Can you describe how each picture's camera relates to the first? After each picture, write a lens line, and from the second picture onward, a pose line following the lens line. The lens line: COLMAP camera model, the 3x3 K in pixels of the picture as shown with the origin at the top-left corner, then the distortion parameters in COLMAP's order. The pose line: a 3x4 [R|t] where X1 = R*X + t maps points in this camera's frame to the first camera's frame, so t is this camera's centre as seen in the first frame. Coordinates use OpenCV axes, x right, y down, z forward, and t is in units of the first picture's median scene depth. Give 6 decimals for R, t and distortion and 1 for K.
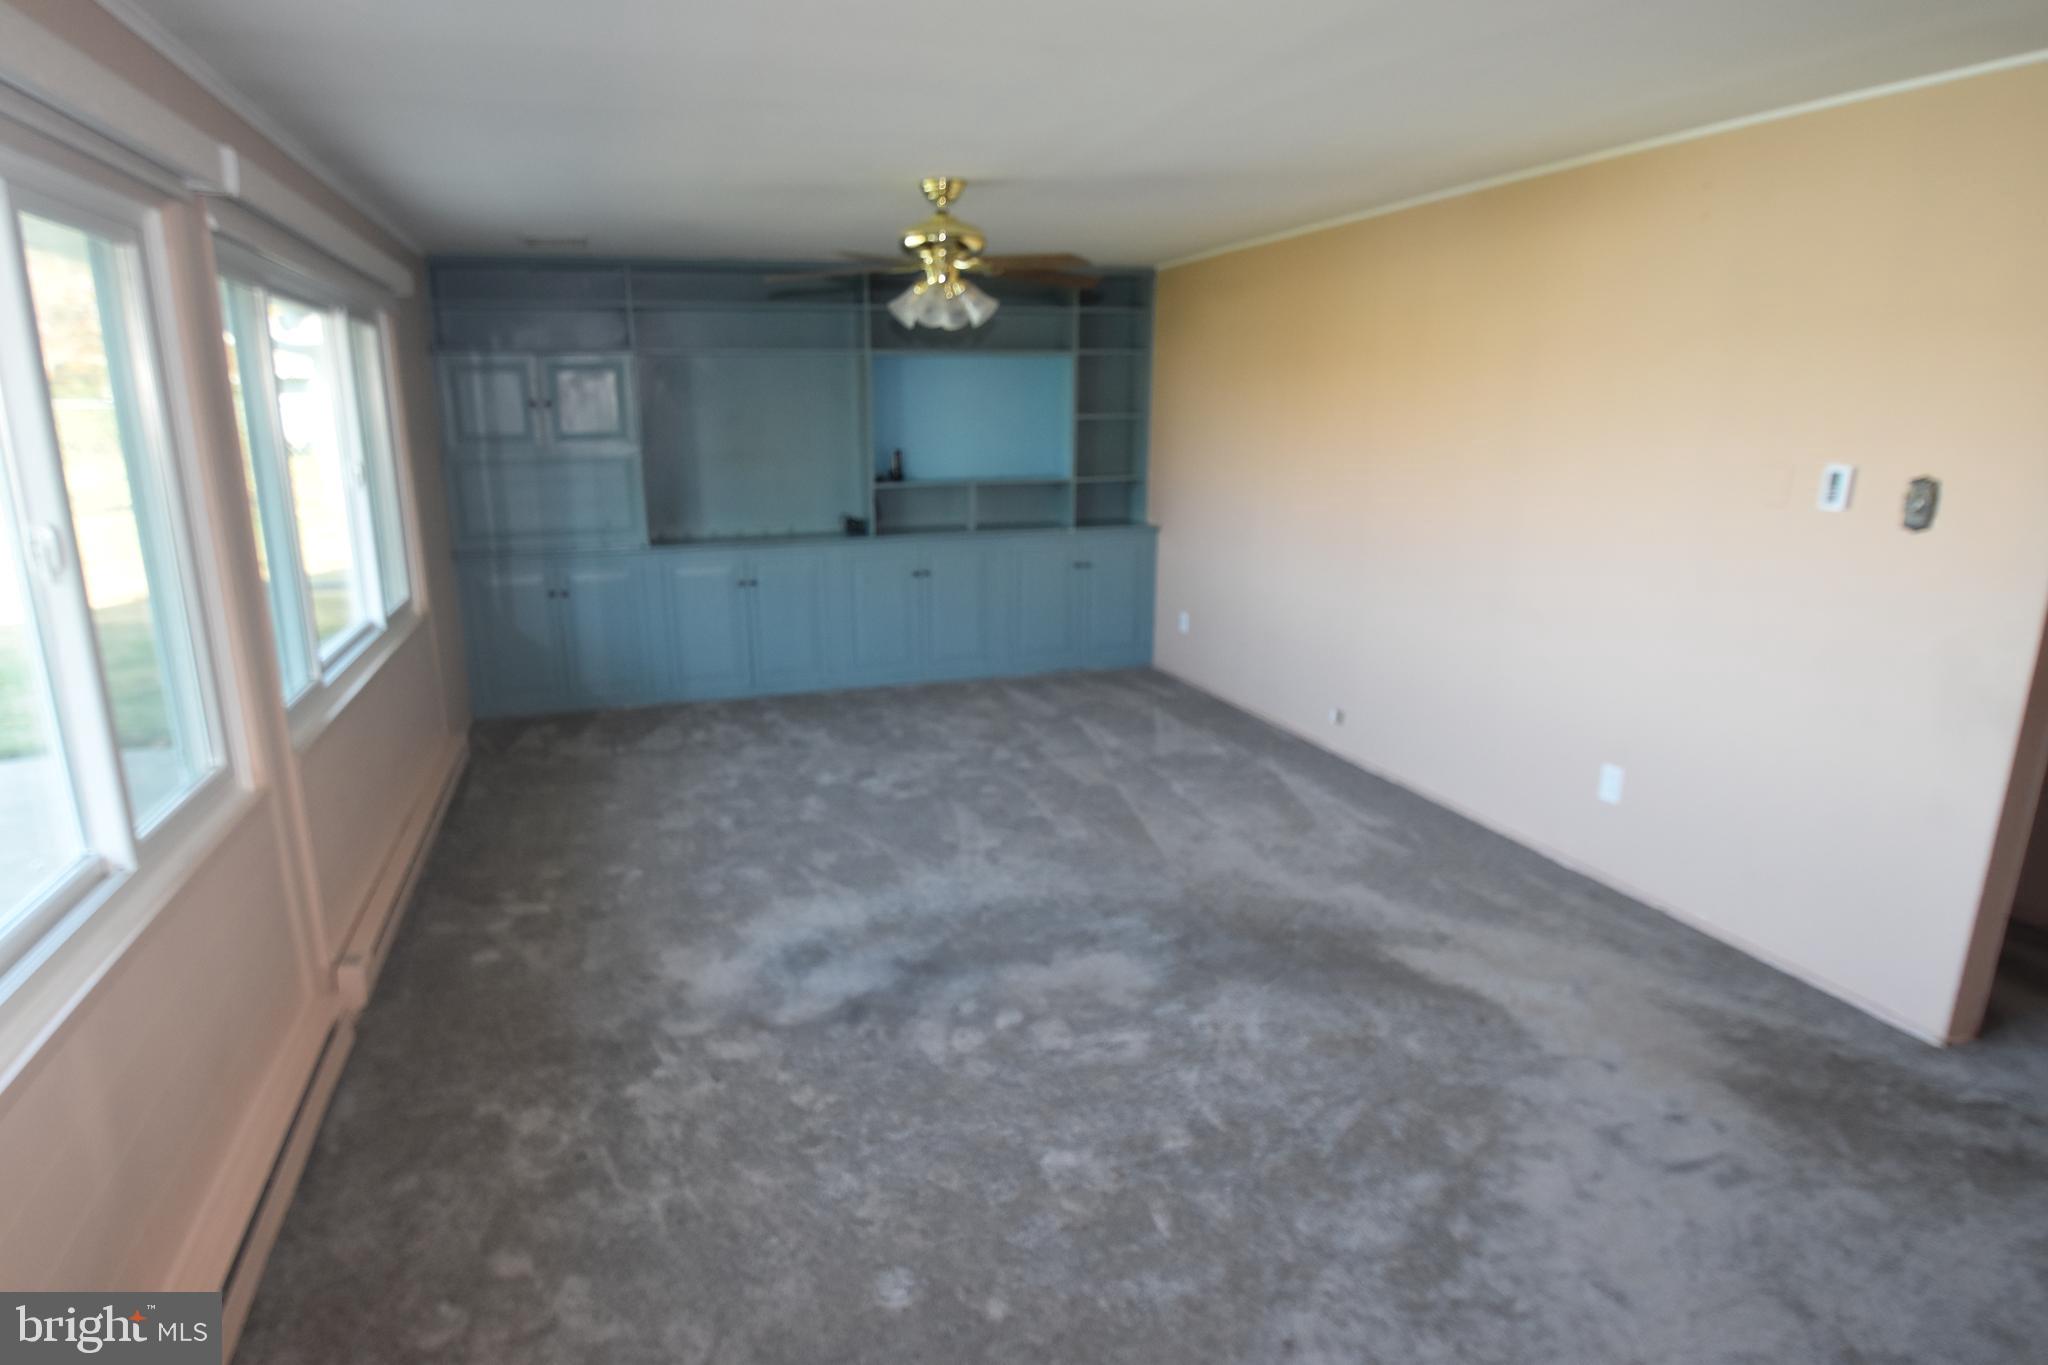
lens RADIAL K [[1148.3, 0, 1019.4], [0, 1148.3, 706.5], [0, 0, 1]] dist [-0.035206, 0.000031]
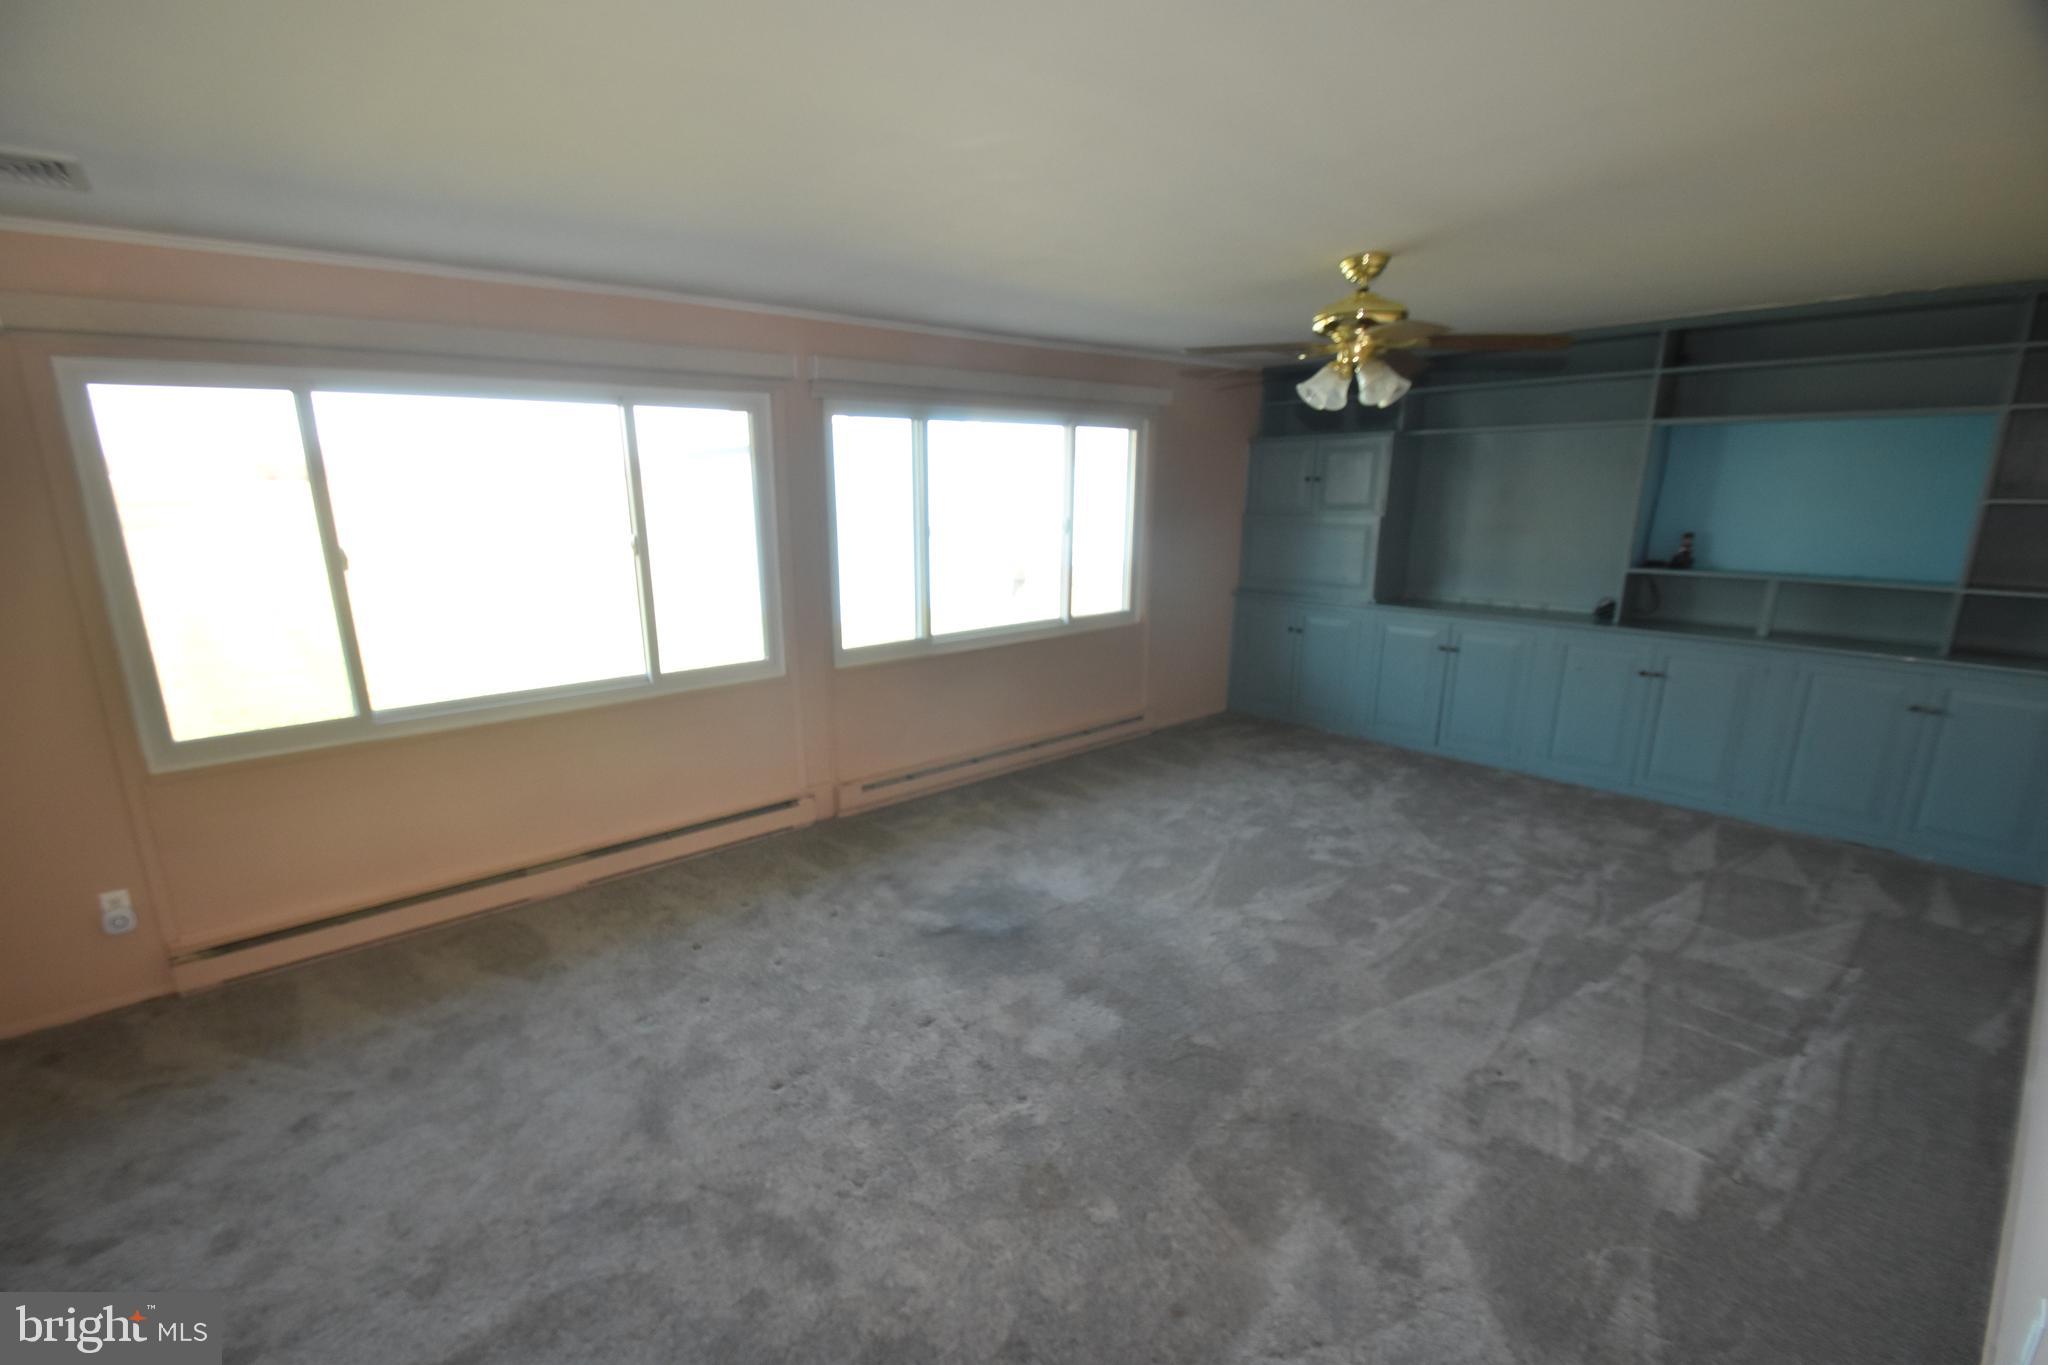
lens RADIAL K [[906.5, 0, 958.1], [0, 906.5, 718.1], [0, 0, 1]] dist [-0.000097, -0.014399]
pose [[0.343976, 0.236115, -0.908807, 0.452046], [-0.229206, 0.959703, 0.162586, -0.092156], [0.910574, 0.152378, 0.384234, 0.322480]]
